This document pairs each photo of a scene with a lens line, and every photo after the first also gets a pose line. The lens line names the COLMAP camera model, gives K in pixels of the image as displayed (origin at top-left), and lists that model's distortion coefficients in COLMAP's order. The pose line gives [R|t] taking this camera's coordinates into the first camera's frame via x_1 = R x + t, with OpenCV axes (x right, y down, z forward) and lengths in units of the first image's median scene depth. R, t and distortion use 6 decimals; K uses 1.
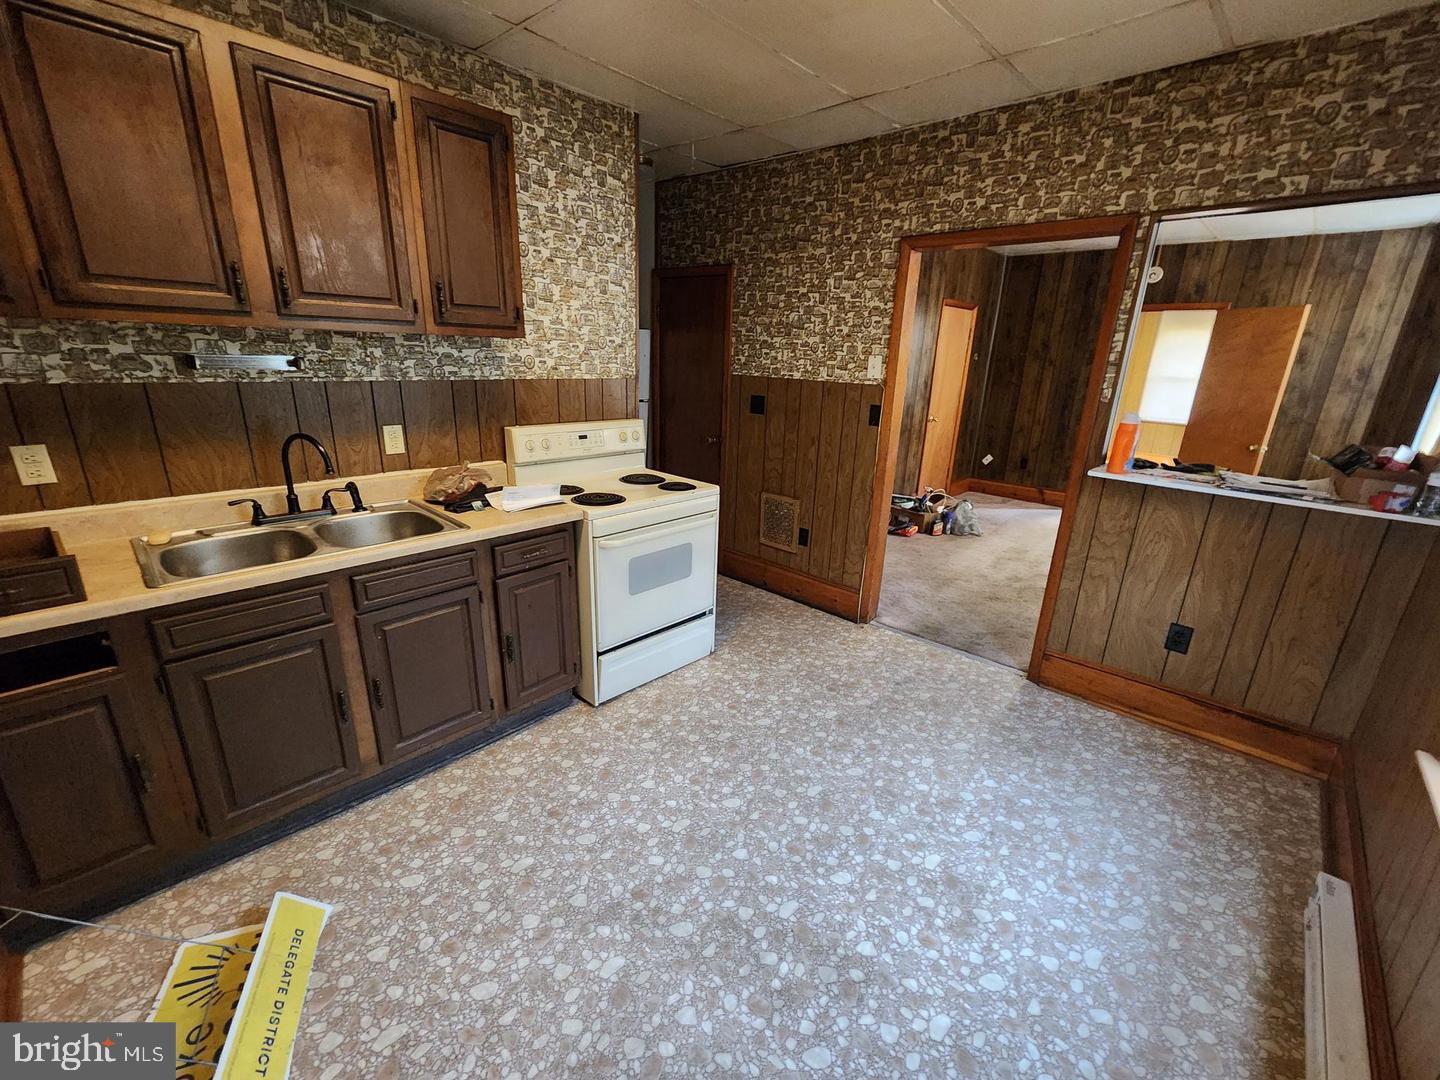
lens RADIAL K [[591.2, 0, 727.2], [0, 591.2, 540.2], [0, 0, 1]] dist [-0.002778, 0.000740]
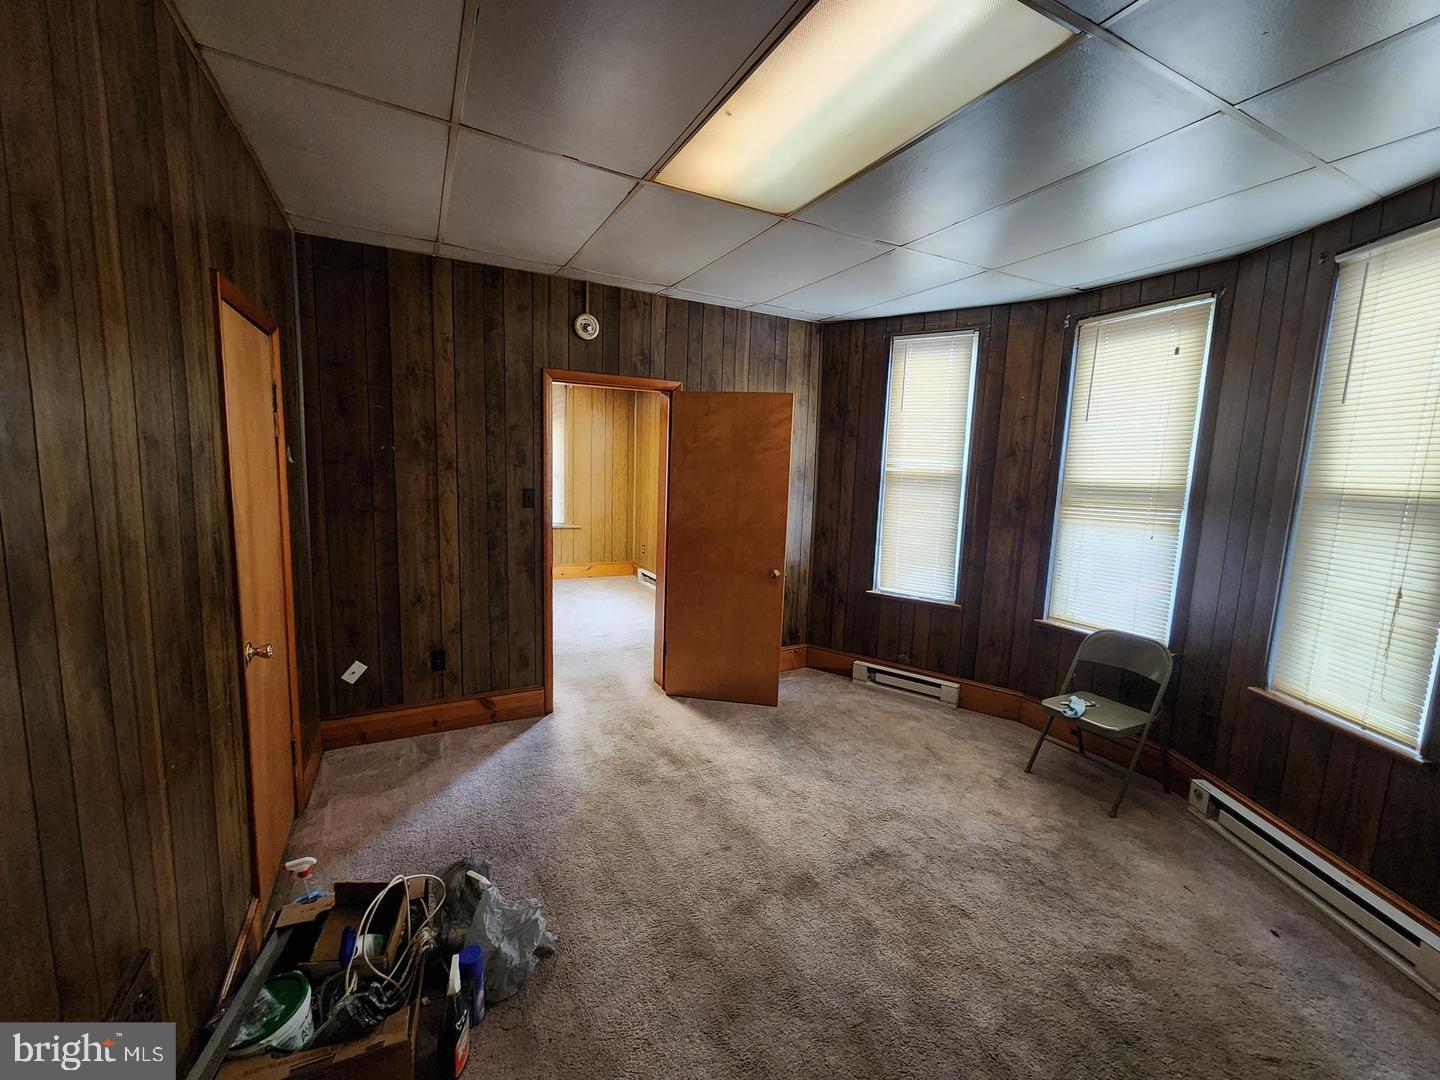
lens RADIAL K [[591.2, 0, 719.8], [0, 591.2, 539.0], [0, 0, 1]] dist [-0.002778, 0.000740]
pose [[0.331053, -0.143921, 0.932572, 0.210071], [0.266757, 0.962261, 0.053807, -0.308258], [-0.905121, 0.230957, 0.356951, 0.937988]]
